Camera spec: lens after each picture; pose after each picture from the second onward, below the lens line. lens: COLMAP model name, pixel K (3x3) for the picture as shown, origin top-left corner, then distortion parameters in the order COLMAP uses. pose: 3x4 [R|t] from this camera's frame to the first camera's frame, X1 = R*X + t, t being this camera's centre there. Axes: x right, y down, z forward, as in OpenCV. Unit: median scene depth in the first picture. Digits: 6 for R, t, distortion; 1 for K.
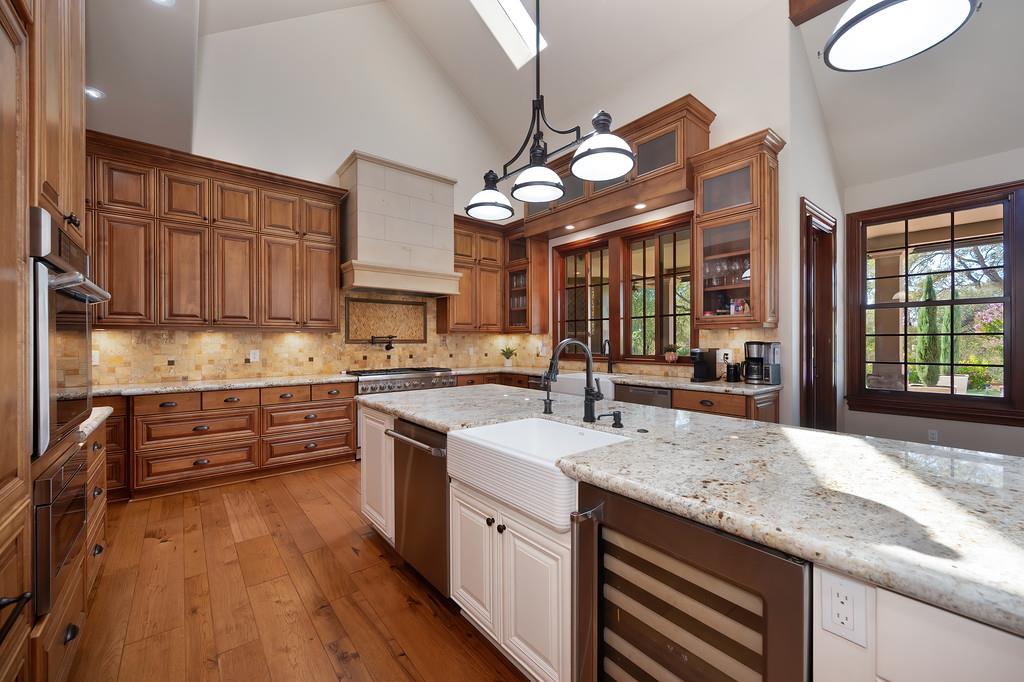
lens RADIAL K [[404.7, 0, 510.1], [0, 404.7, 342.3], [0, 0, 1]] dist [0.002489, 0.000027]
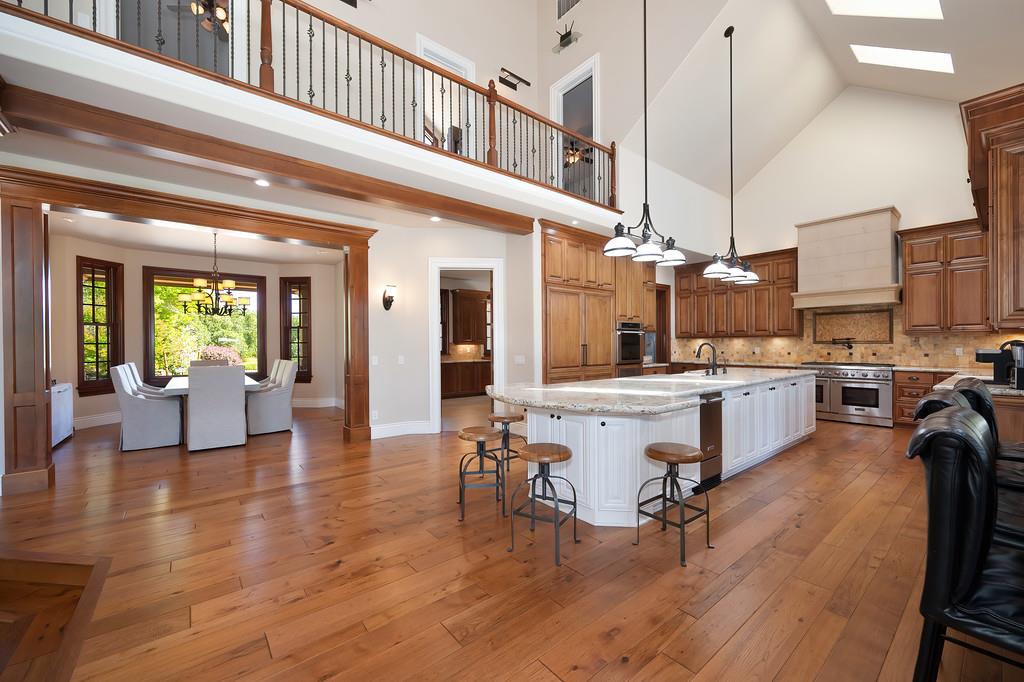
lens RADIAL K [[404.7, 0, 514.5], [0, 404.7, 344.0], [0, 0, 1]] dist [0.002489, 0.000027]
pose [[0.008630, 0.000591, -0.999963, 1.087919], [0.004652, 0.999989, 0.000631, -0.002779], [0.999952, -0.004657, 0.008627, -0.123830]]
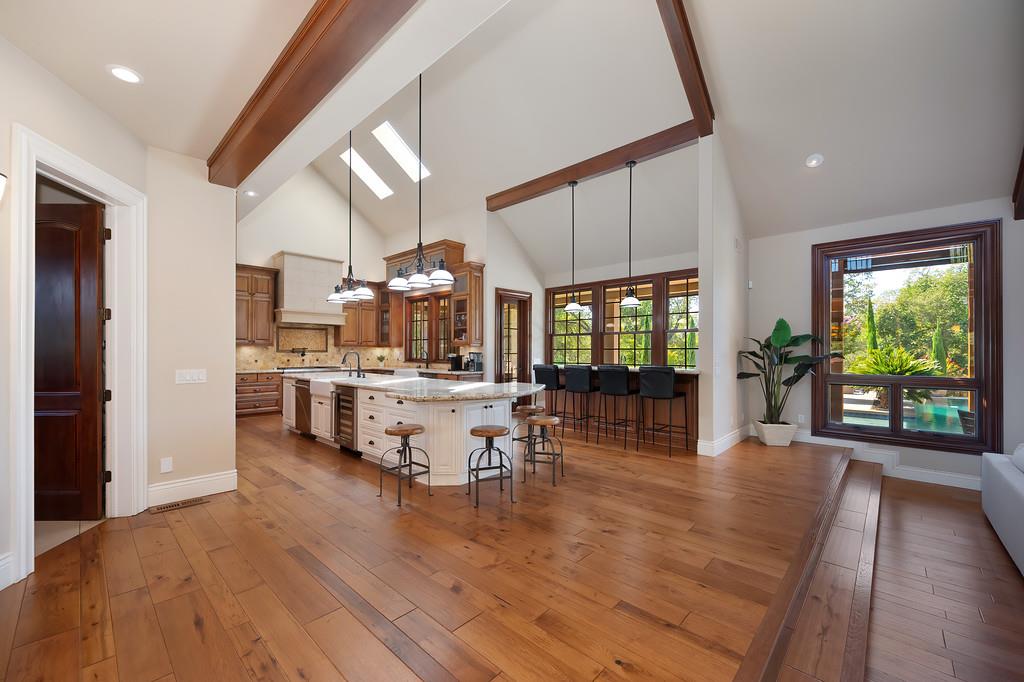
lens RADIAL K [[404.7, 0, 512.4], [0, 404.7, 350.4], [0, 0, 1]] dist [0.002489, 0.000027]
pose [[0.990119, 0.004992, 0.140142, 0.370676], [-0.004305, 0.999977, -0.005207, -0.000483], [-0.140164, 0.004552, 0.990118, -0.909380]]
